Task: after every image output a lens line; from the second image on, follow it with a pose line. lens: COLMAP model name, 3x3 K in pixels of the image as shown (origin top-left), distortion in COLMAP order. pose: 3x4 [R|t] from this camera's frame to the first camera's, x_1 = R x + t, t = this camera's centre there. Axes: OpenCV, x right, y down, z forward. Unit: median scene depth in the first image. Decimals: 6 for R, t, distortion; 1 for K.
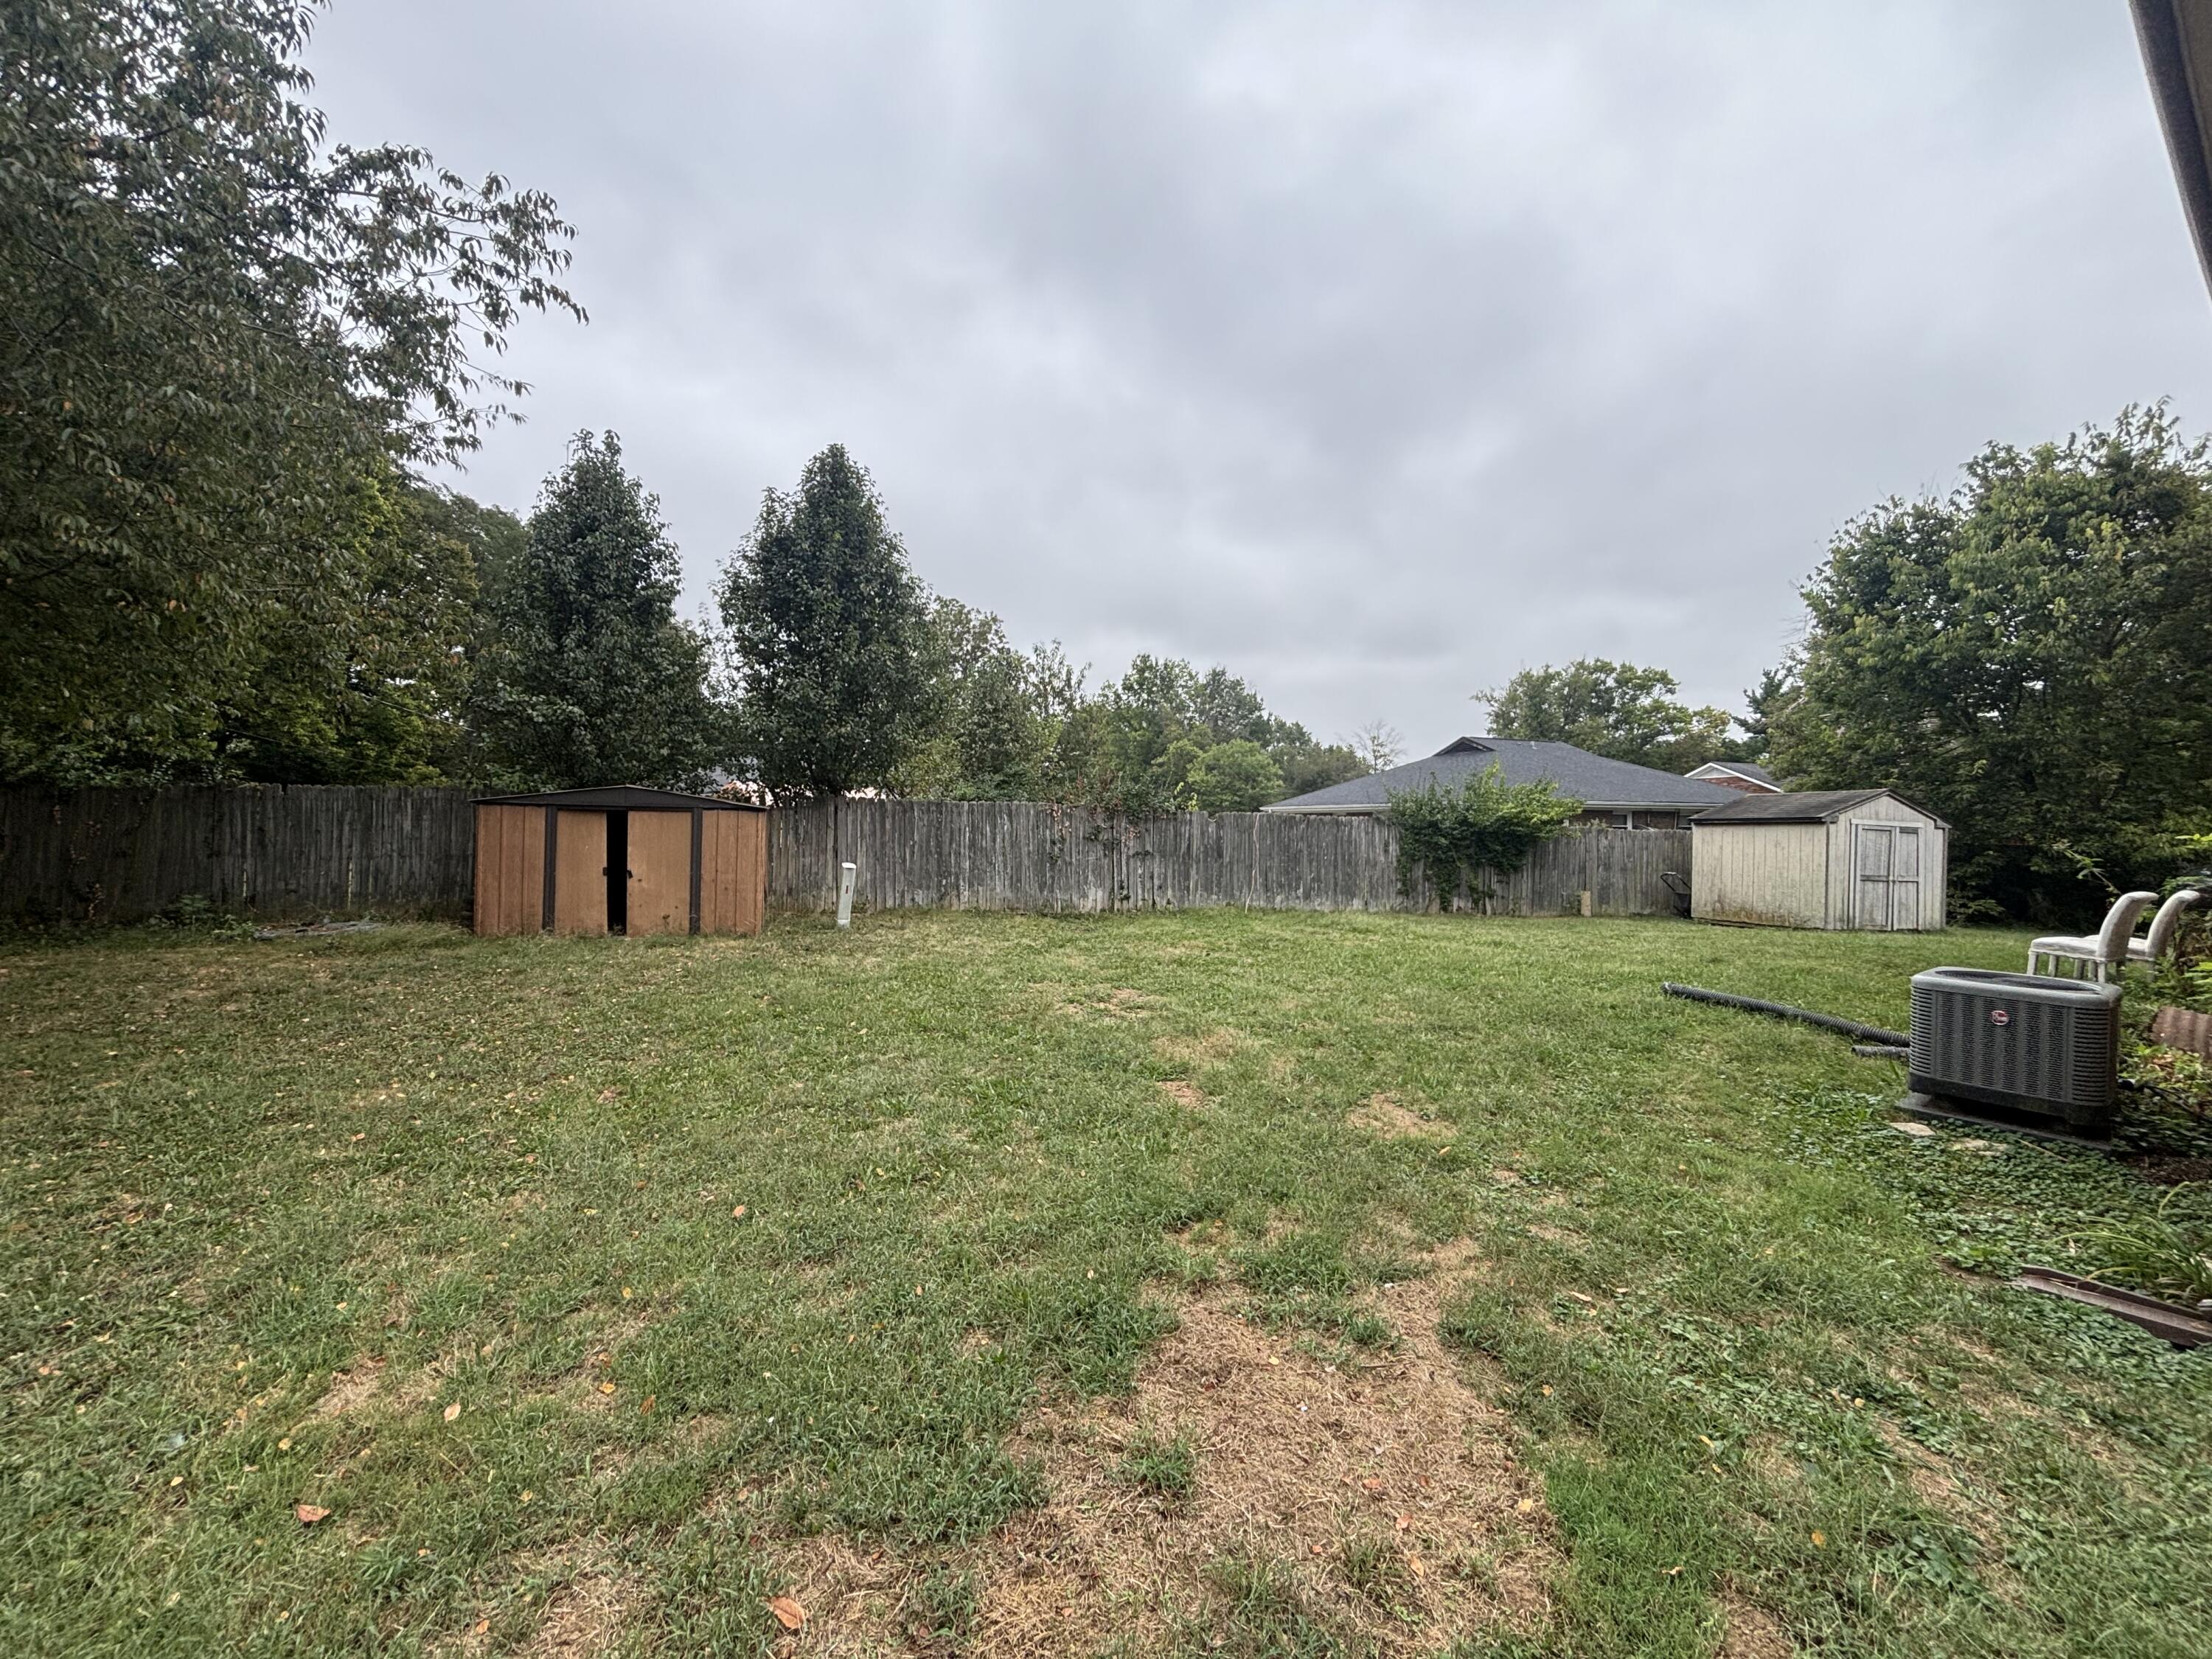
lens RADIAL K [[899.3, 0, 1104.7], [0, 899.3, 830.7], [0, 0, 1]] dist [-0.003101, 0.000092]
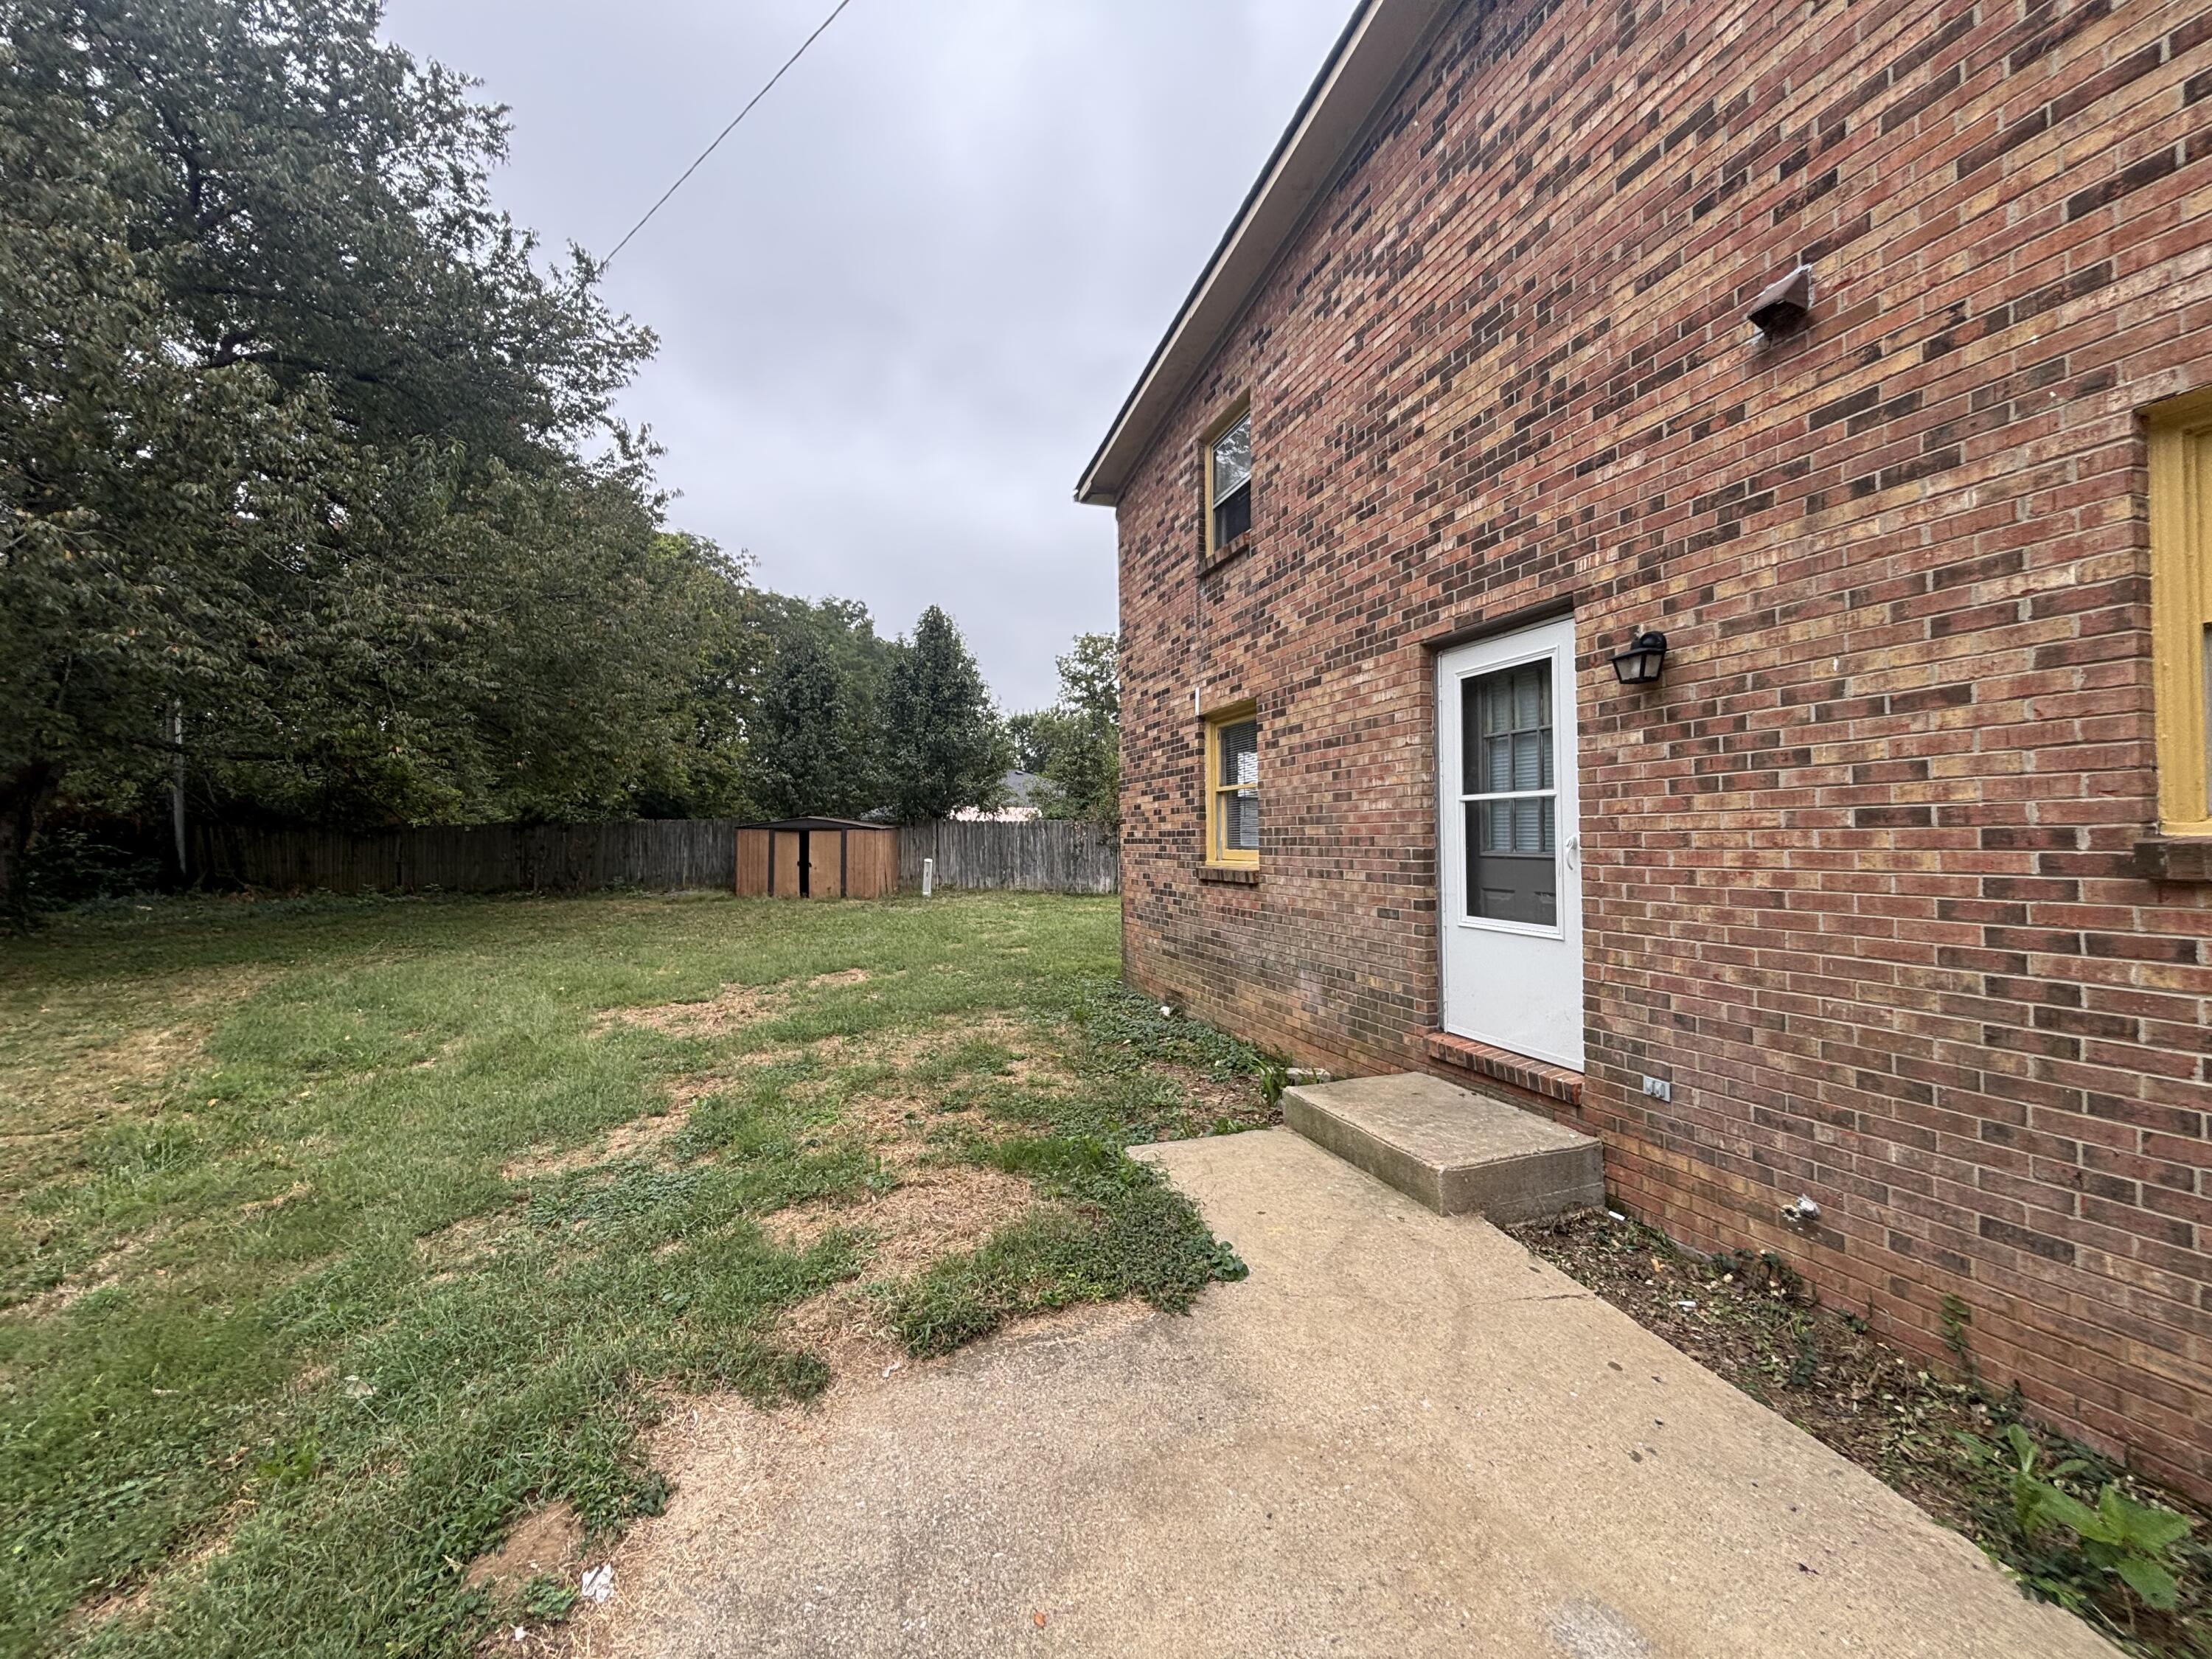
lens RADIAL K [[899.3, 0, 1110.2], [0, 899.3, 827.1], [0, 0, 1]] dist [-0.003101, 0.000092]
pose [[0.960919, -0.017086, -0.276303, 0.530294], [0.012431, 0.999750, -0.018590, 0.012044], [0.276552, 0.014428, 0.960891, -0.557636]]
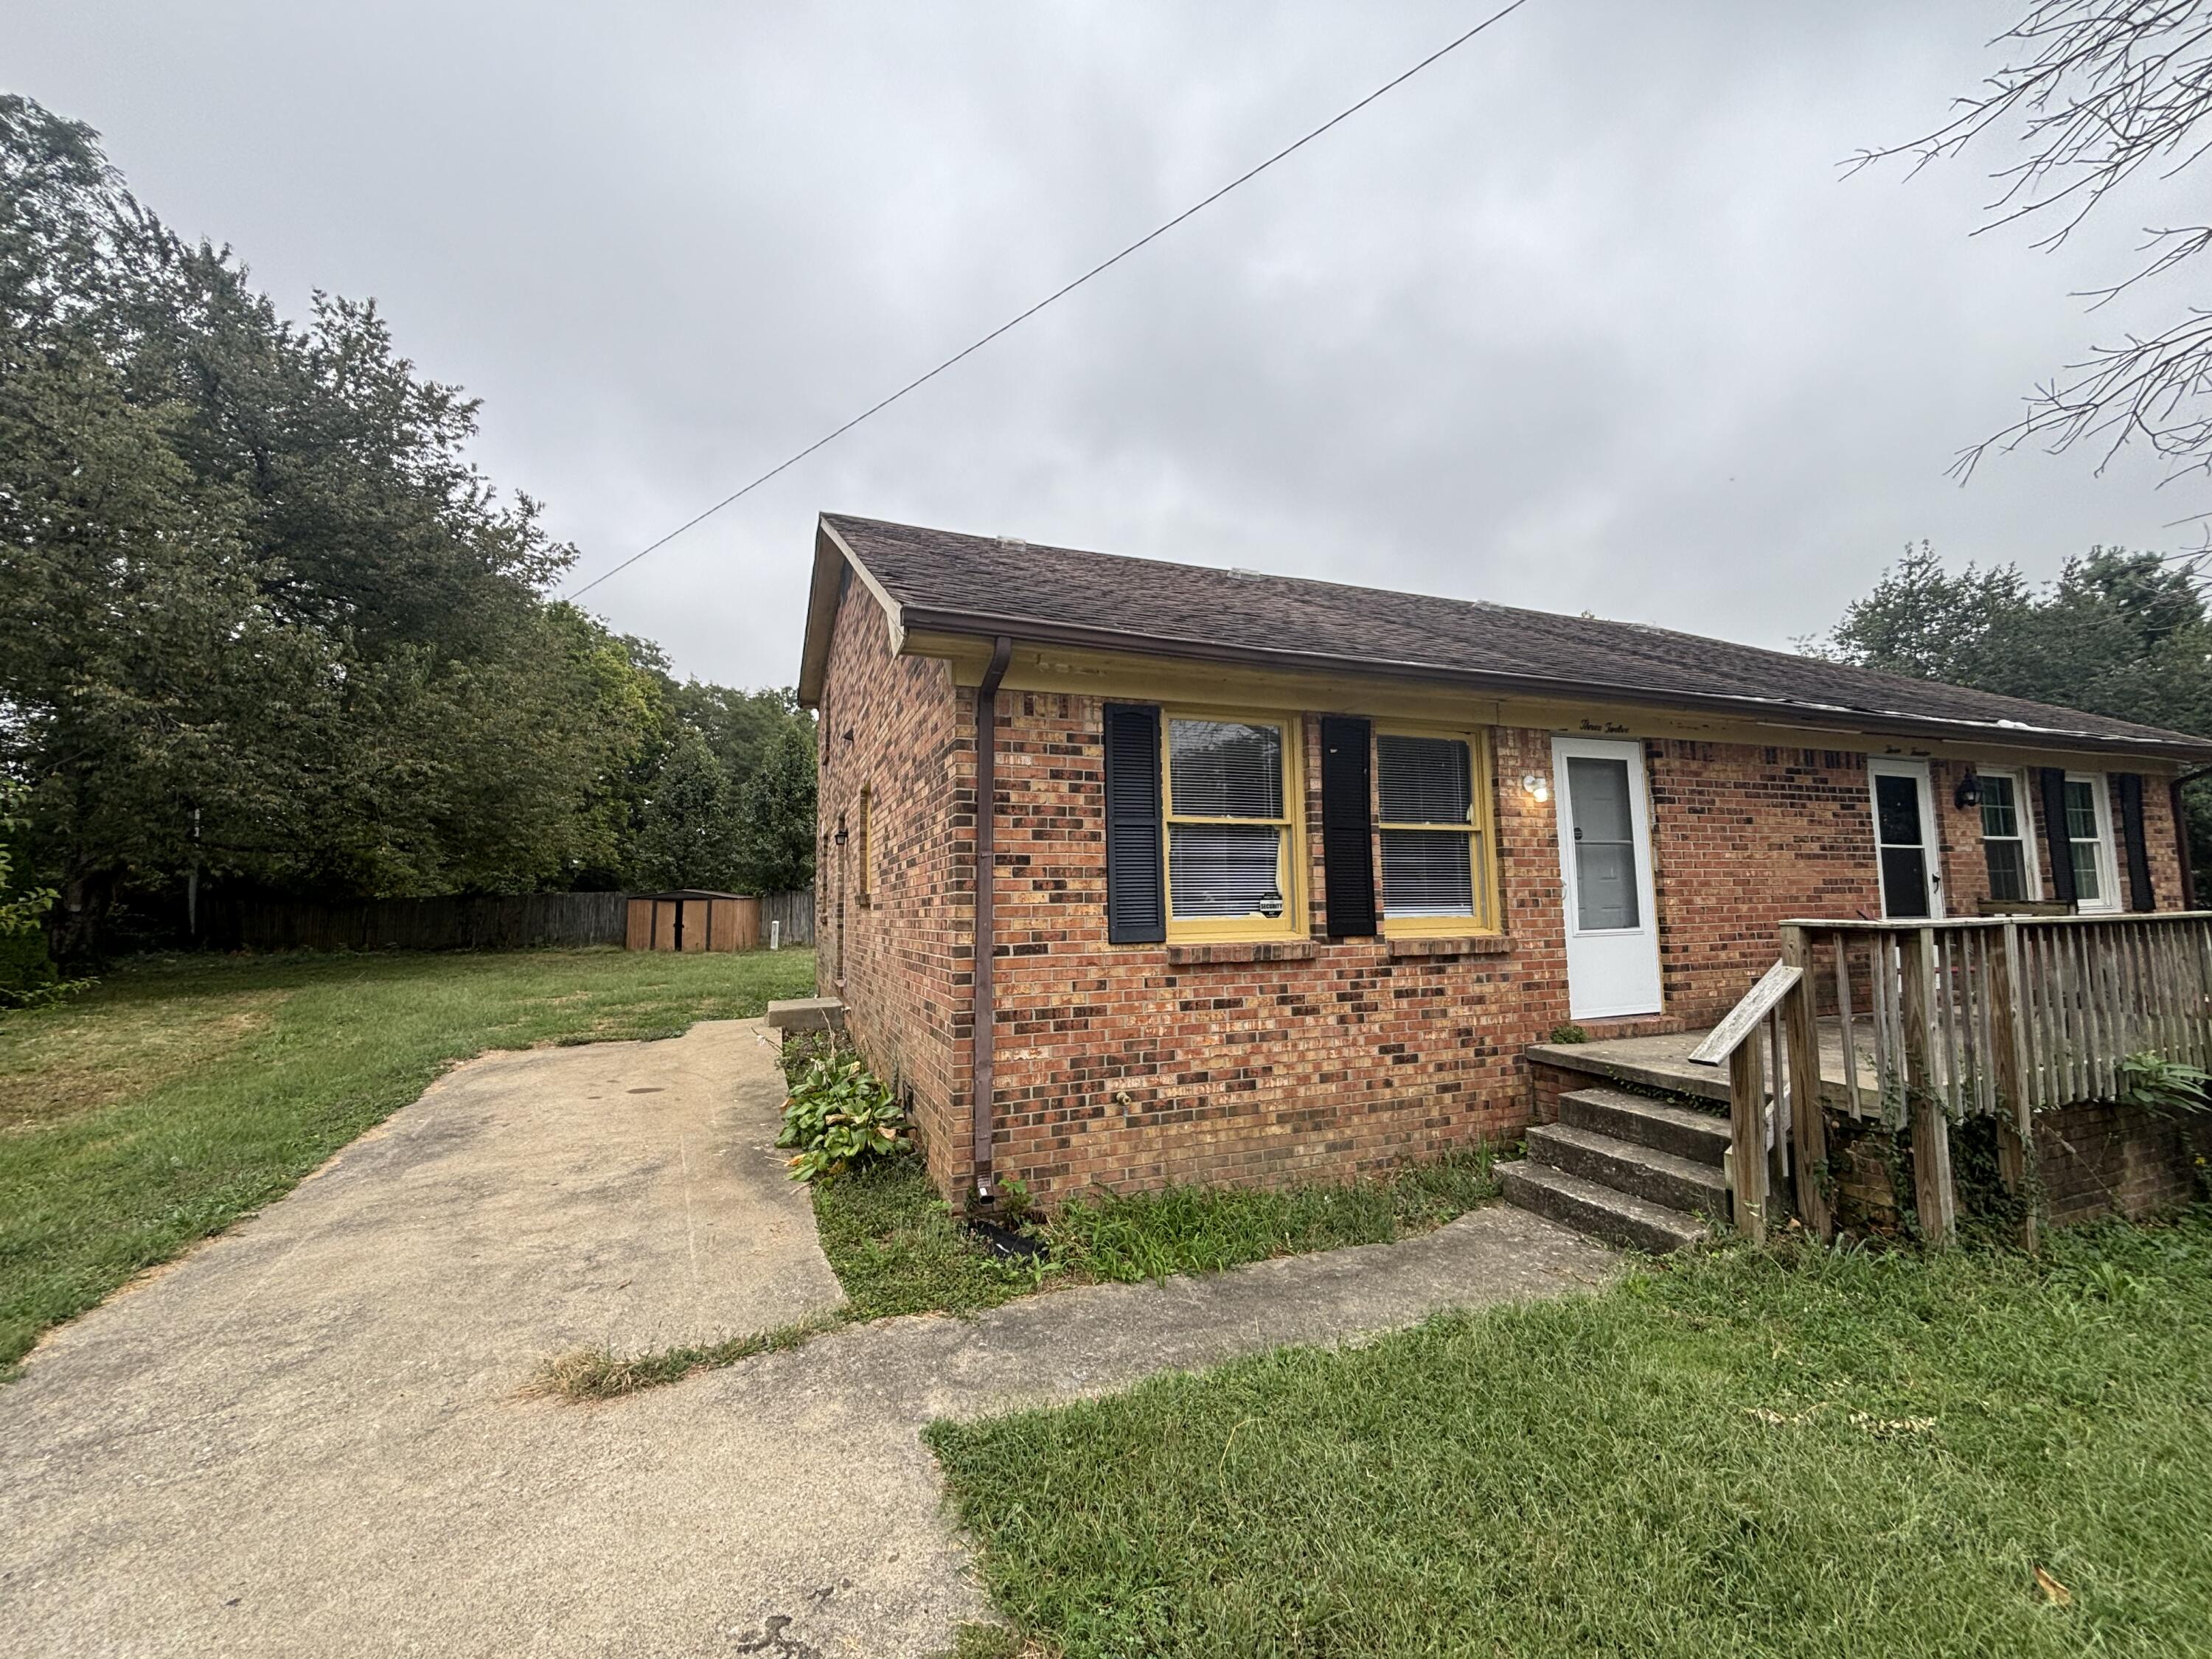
lens RADIAL K [[899.3, 0, 1101.9], [0, 899.3, 824.4], [0, 0, 1]] dist [-0.003101, 0.000092]
pose [[0.968695, -0.042889, -0.244520, 1.098341], [0.019124, 0.994929, -0.098747, 0.033947], [0.247516, 0.090980, 0.964603, -1.024883]]
